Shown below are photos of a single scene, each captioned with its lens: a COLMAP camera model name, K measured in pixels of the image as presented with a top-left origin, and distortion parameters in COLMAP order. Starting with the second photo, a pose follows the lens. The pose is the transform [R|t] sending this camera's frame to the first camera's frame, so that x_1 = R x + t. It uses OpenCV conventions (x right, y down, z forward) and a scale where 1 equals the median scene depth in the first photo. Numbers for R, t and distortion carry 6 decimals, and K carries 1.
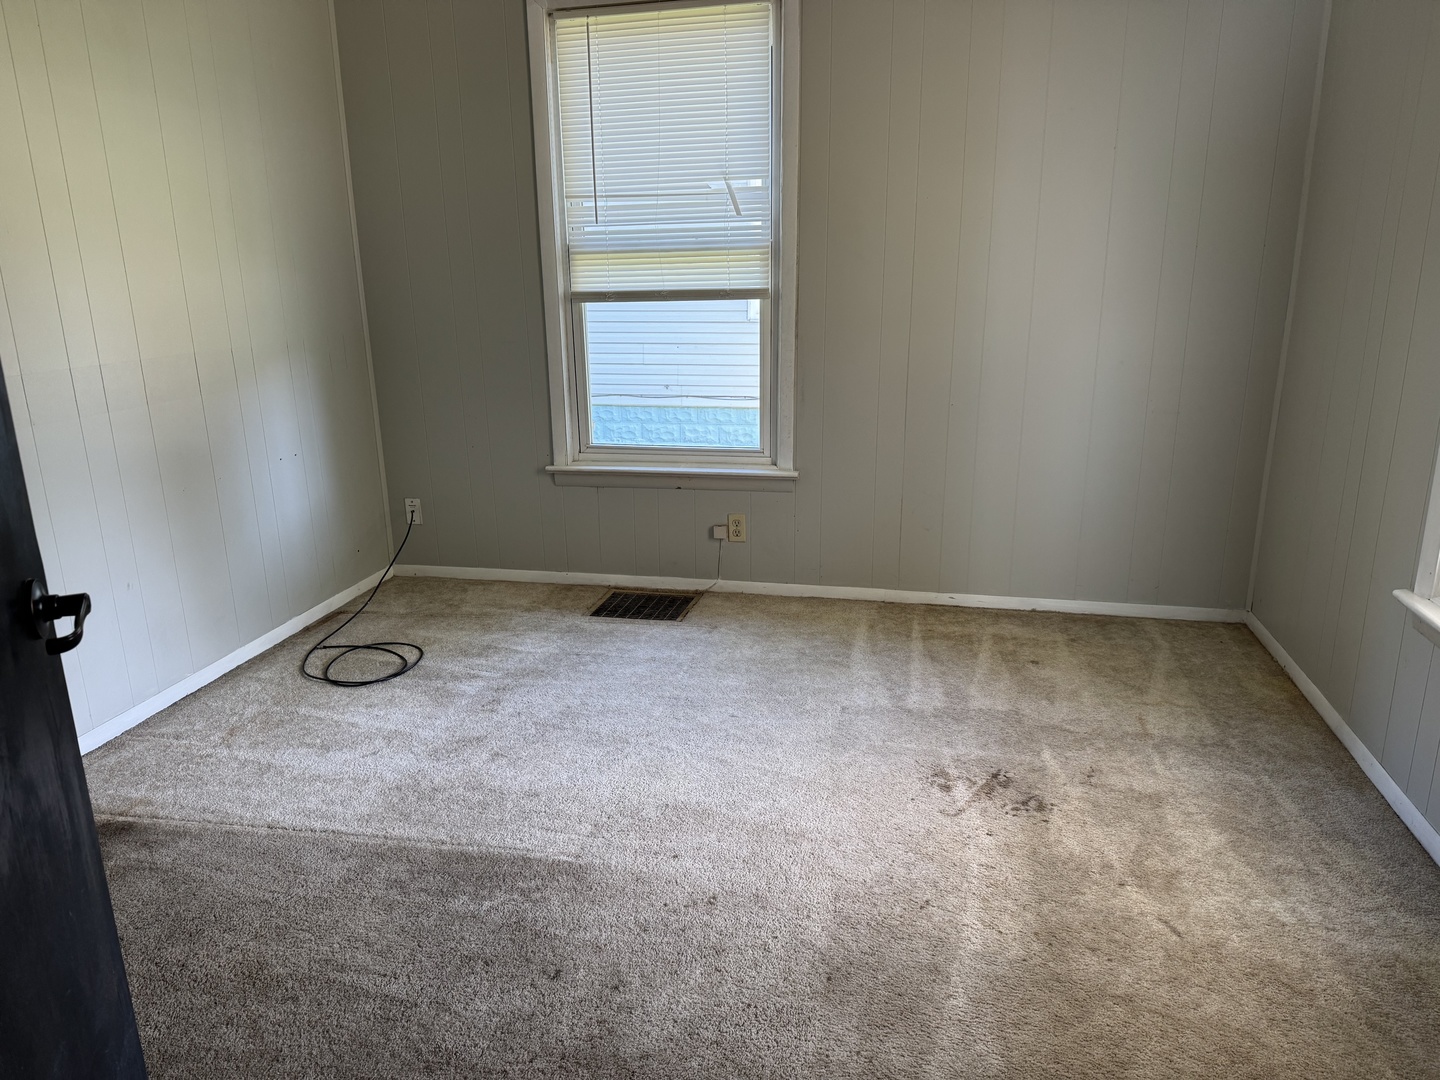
lens RADIAL K [[1020.4, 0, 713.4], [0, 1020.4, 544.8], [0, 0, 1]] dist [0.037695, -0.030316]
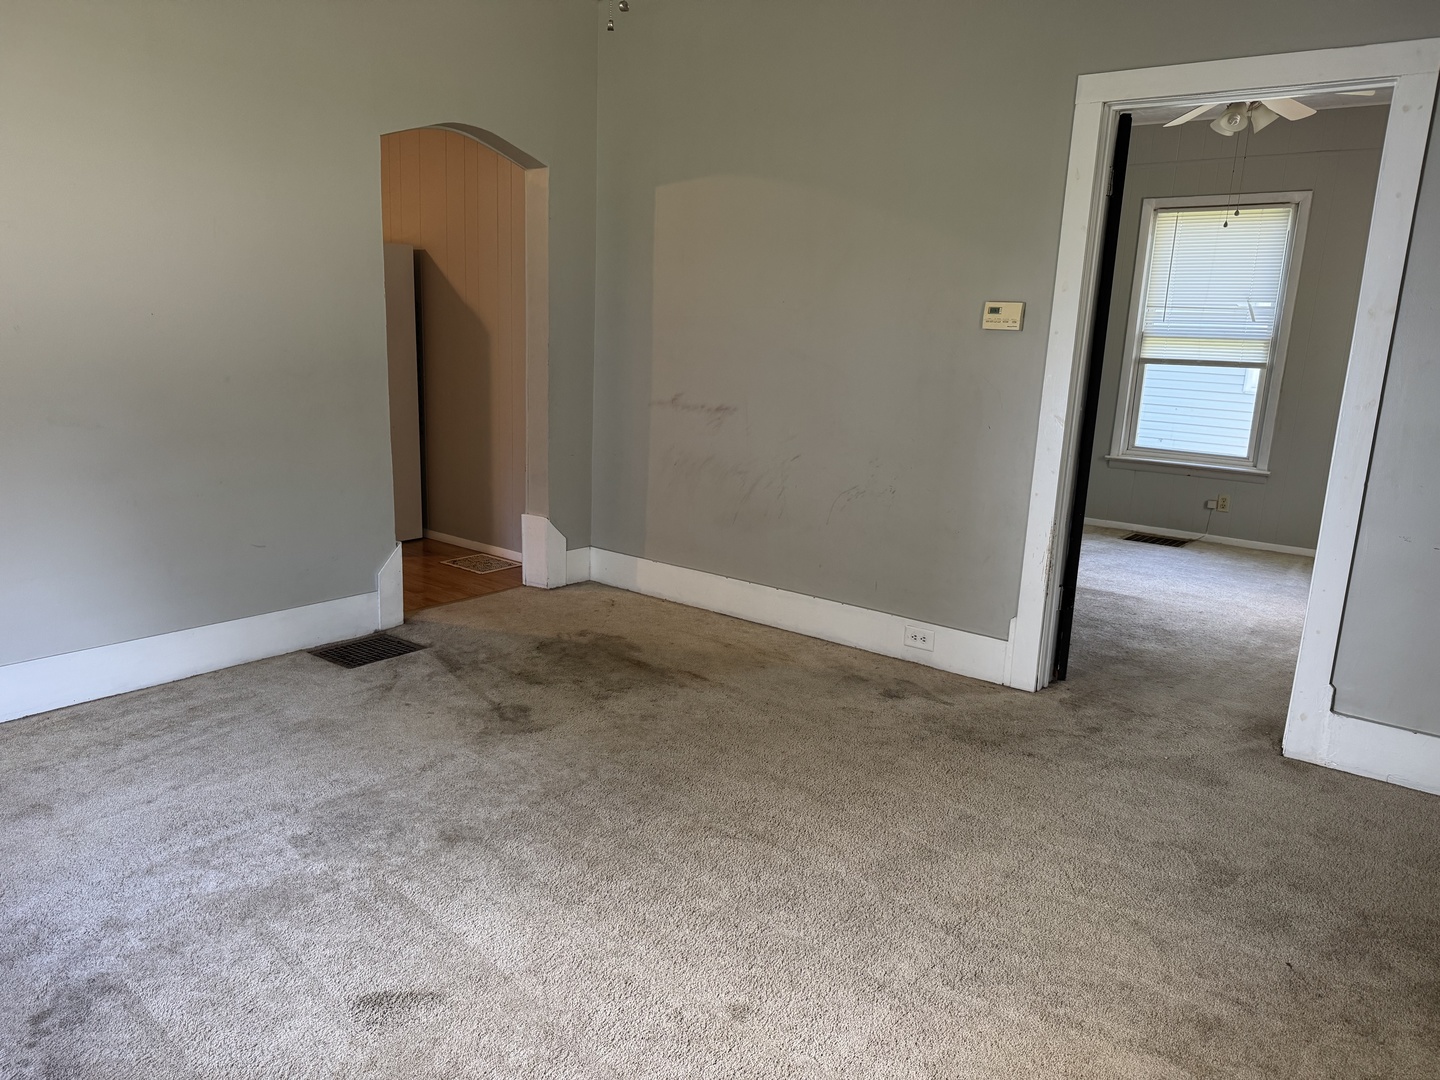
lens RADIAL K [[1020.4, 0, 718.5], [0, 1020.4, 526.6], [0, 0, 1]] dist [0.037695, -0.030316]
pose [[0.905085, 0.138036, -0.402204, -0.044868], [-0.167550, 0.985093, -0.038959, 0.234556], [0.390830, 0.102650, 0.914721, -0.888635]]
